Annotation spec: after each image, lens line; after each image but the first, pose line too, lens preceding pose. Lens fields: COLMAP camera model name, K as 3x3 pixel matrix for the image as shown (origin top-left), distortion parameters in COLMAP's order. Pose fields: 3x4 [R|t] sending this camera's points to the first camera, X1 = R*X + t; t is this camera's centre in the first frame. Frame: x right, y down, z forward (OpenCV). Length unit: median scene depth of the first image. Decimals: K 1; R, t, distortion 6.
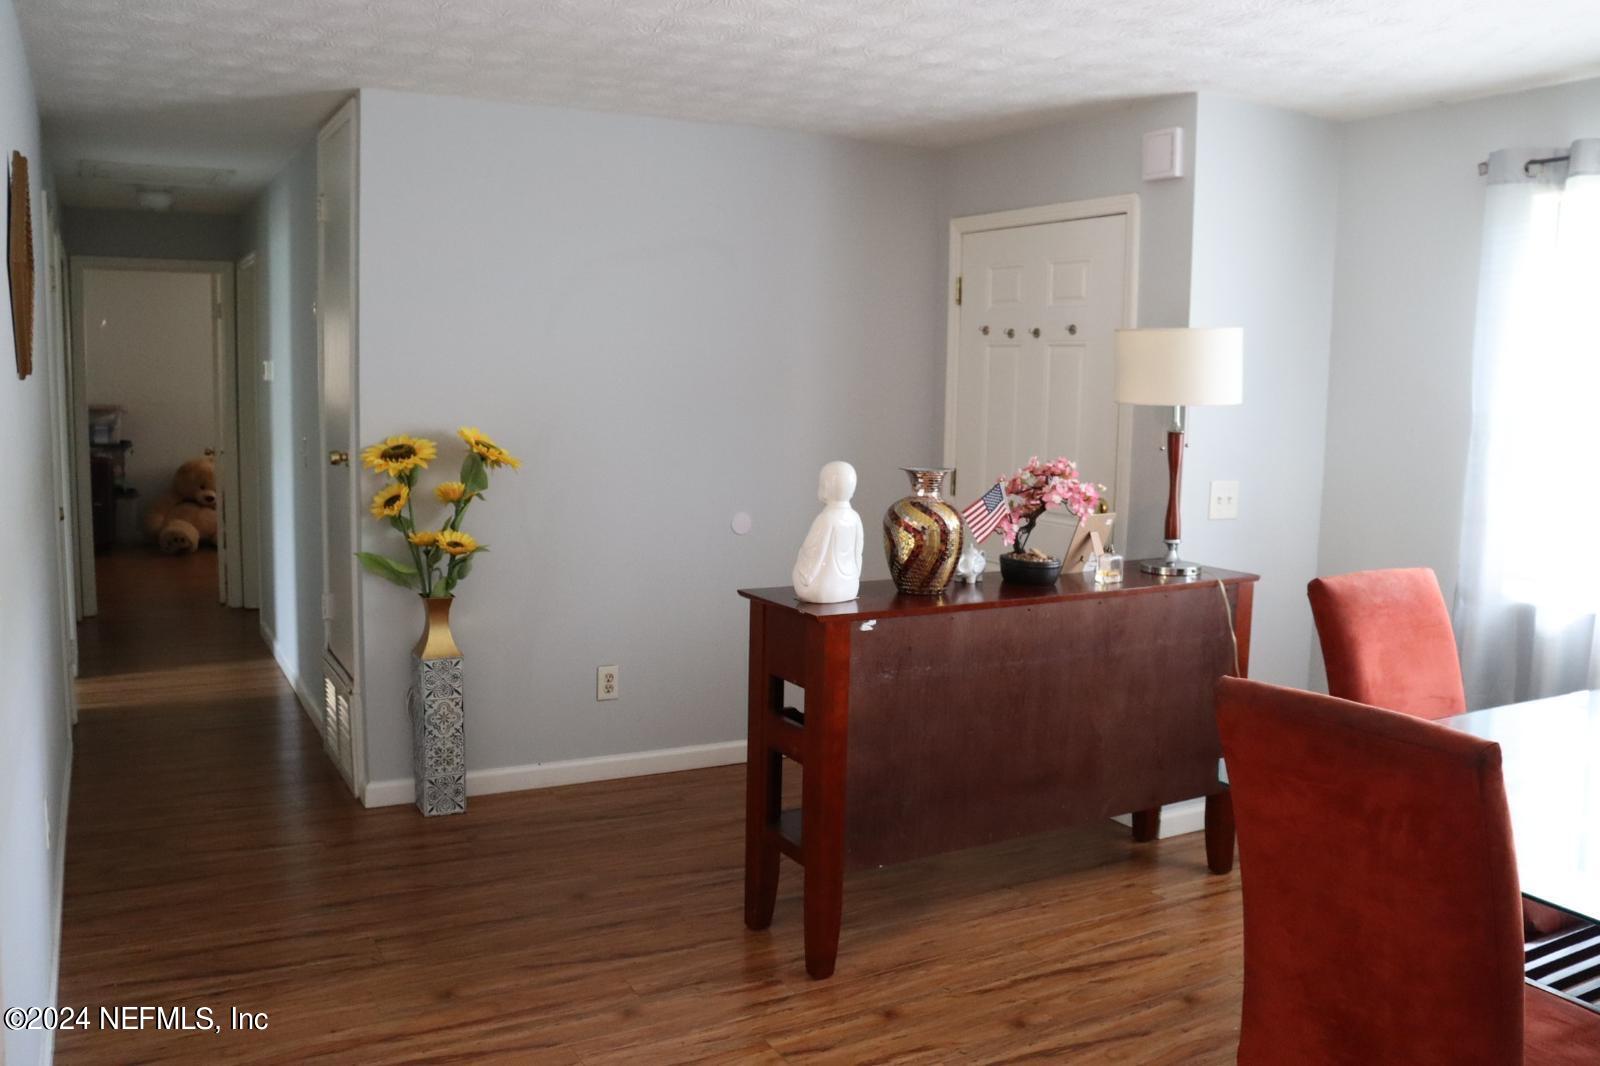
lens RADIAL K [[1320.7, 0, 800.0], [0, 1320.7, 533.0], [0, 0, 1]] dist [-0.179024, 0.159527]
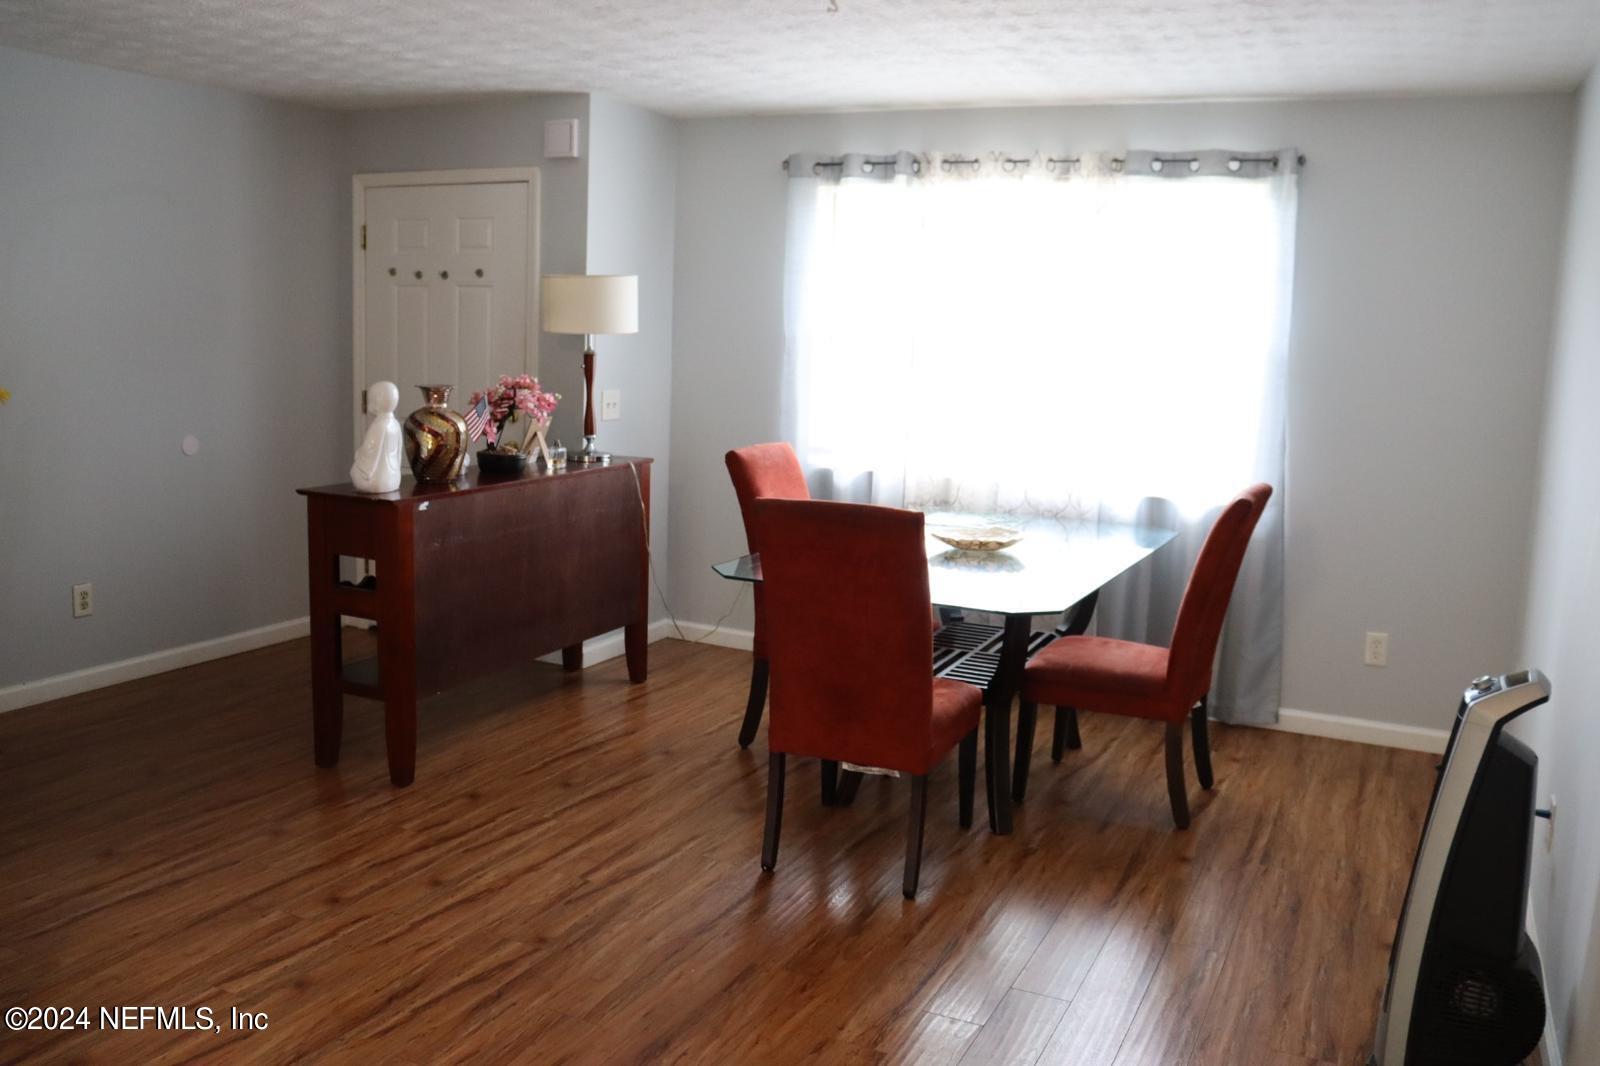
lens RADIAL K [[1320.7, 0, 800.0], [0, 1320.7, 533.0], [0, 0, 1]] dist [-0.179024, 0.159527]
pose [[0.816854, -0.083421, 0.570781, -0.327472], [0.051220, 0.996069, 0.072276, 0.019534], [-0.574566, -0.029804, 0.817915, -0.229776]]
